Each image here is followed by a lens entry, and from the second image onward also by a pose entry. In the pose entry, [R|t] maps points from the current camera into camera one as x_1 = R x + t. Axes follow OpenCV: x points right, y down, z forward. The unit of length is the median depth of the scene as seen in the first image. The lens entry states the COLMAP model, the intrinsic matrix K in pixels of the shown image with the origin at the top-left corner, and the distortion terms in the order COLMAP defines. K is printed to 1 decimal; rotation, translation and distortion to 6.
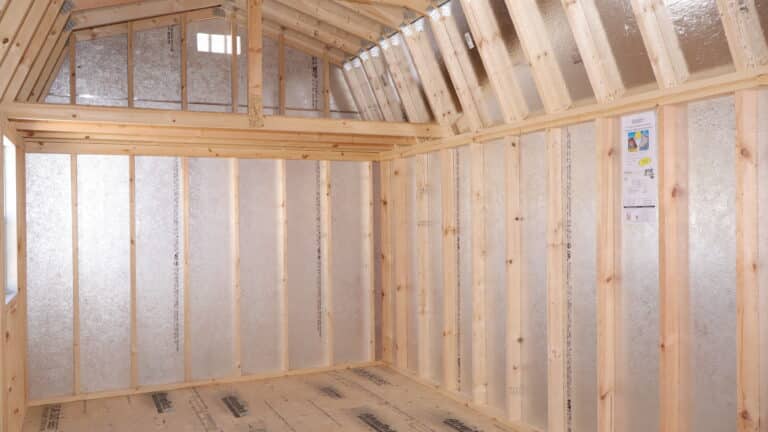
lens RADIAL K [[632.5, 0, 384.0], [0, 632.5, 216.0], [0, 0, 1]] dist [0.001365, -0.003008]
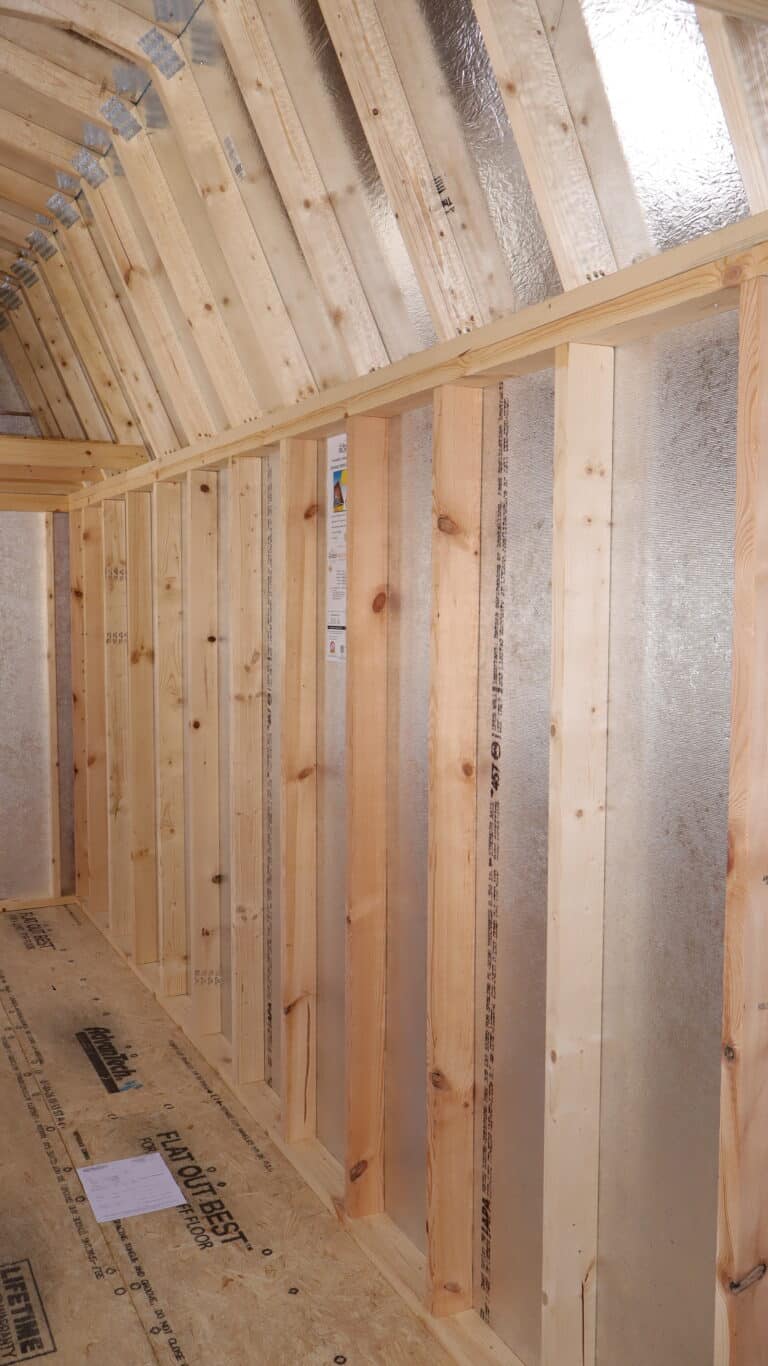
lens RADIAL K [[1124.9, 0, 384.0], [0, 1124.9, 683.0], [0, 0, 1]] dist [0.001365, -0.003008]
pose [[0.999516, 0.014678, 0.027414, 0.261057], [-0.016679, 0.997099, 0.074263, -0.023576], [-0.026244, -0.074684, 0.996862, 0.091180]]
